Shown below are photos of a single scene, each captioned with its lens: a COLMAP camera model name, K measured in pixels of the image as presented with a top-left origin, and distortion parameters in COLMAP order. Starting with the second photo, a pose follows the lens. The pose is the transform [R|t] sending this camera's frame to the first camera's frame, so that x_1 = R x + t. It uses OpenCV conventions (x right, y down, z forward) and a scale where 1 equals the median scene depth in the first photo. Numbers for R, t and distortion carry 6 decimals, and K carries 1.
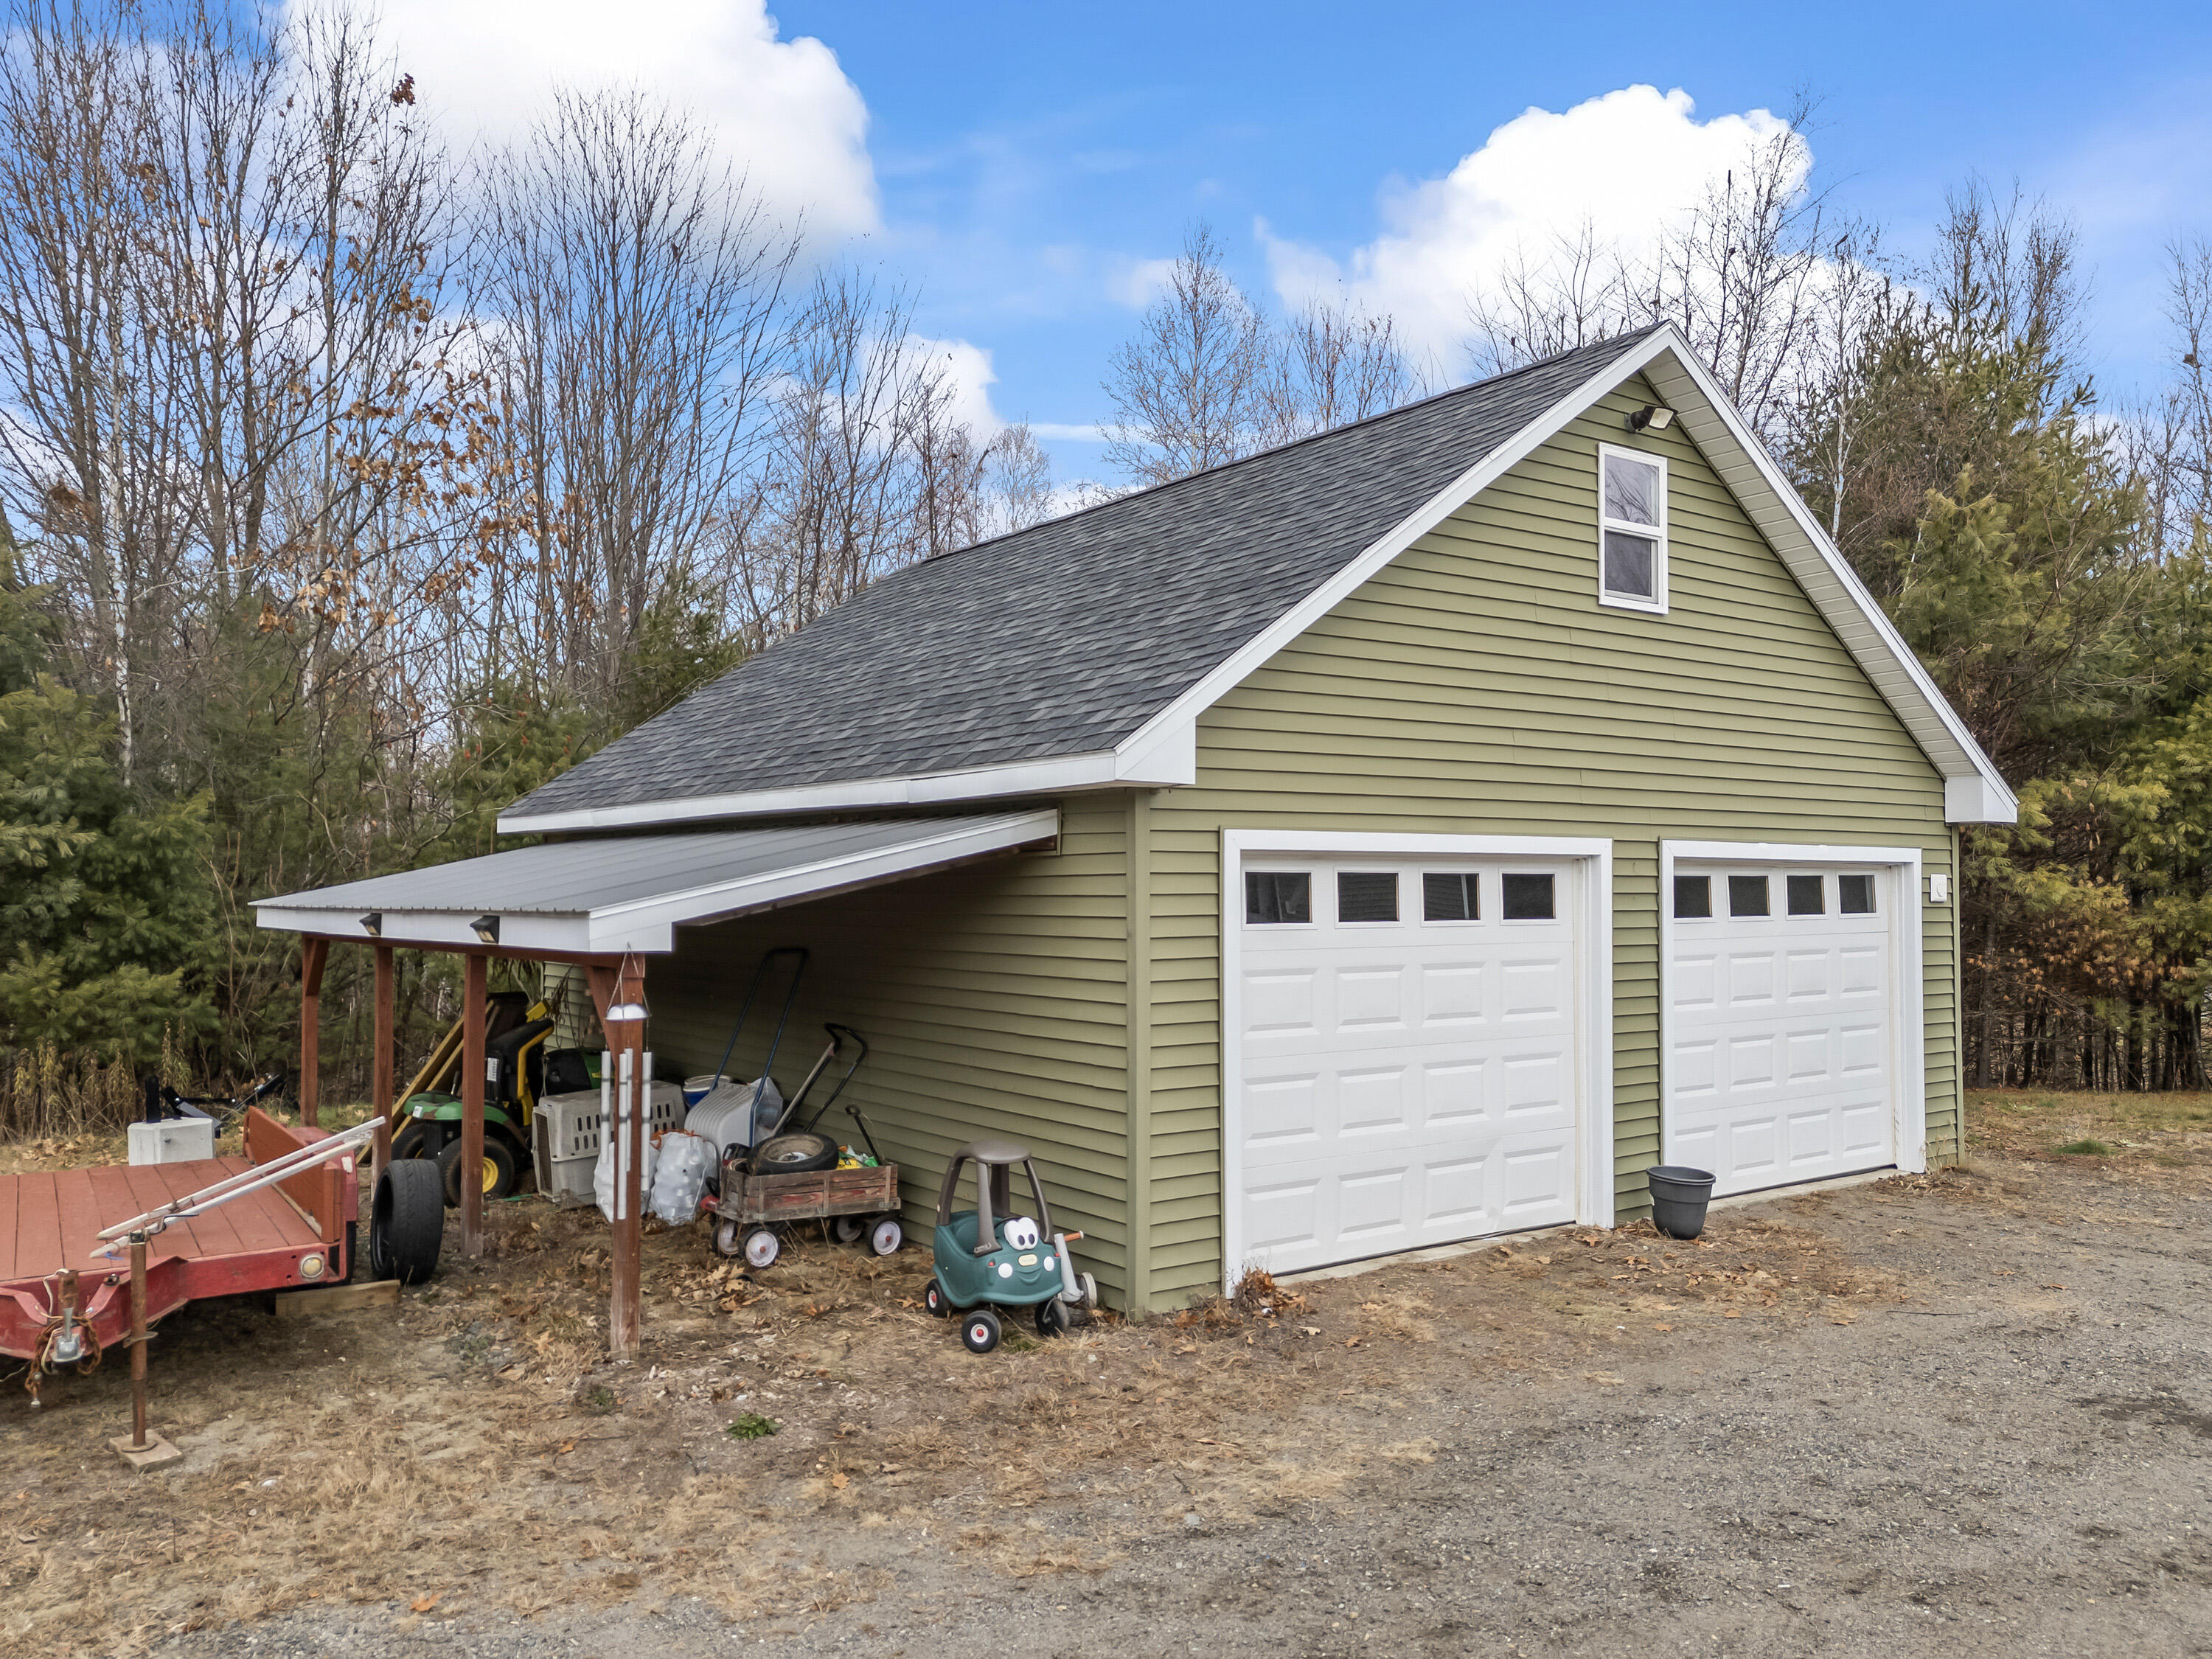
lens RADIAL K [[1629.3, 0, 1114.3], [0, 1629.3, 772.8], [0, 0, 1]] dist [0.069704, -0.068807]
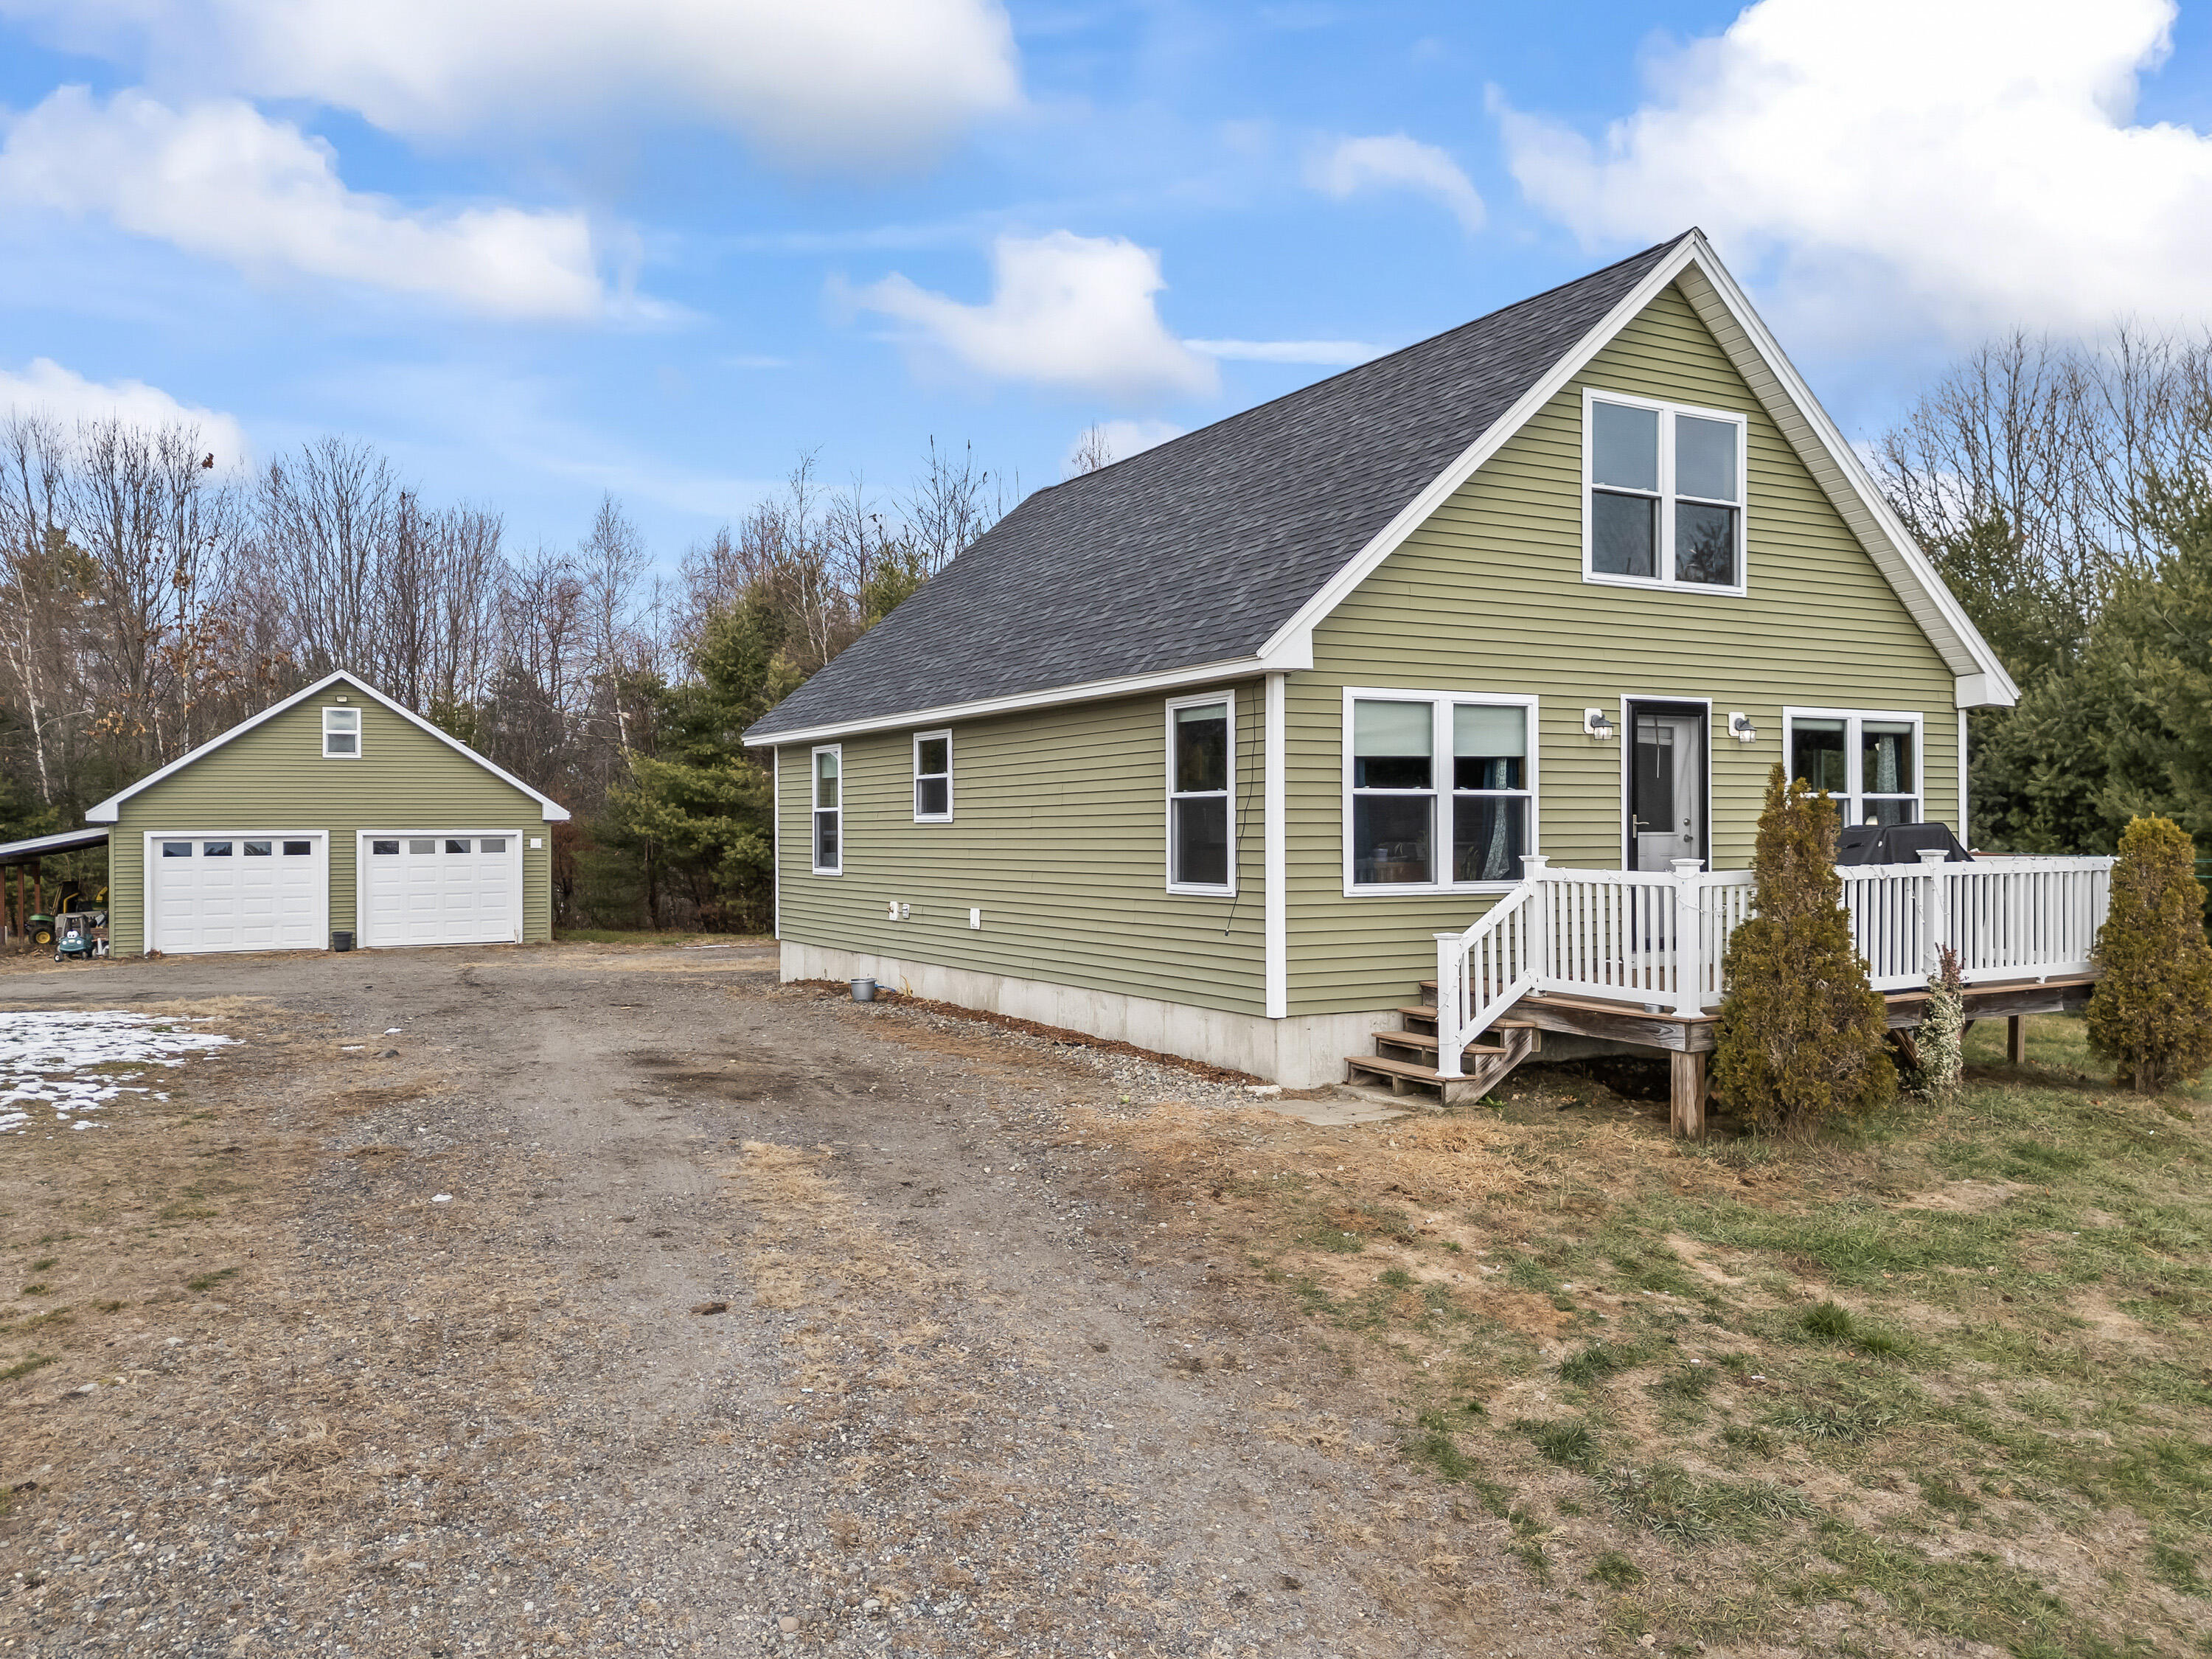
lens RADIAL K [[1605.6, 0, 1093.2], [0, 1605.6, 835.7], [0, 0, 1]] dist [0.081847, -0.060883]
pose [[0.989413, -0.007980, -0.144908, 2.350756], [0.018087, 0.997483, 0.068560, -0.148127], [0.143997, -0.070455, 0.987067, -2.031613]]
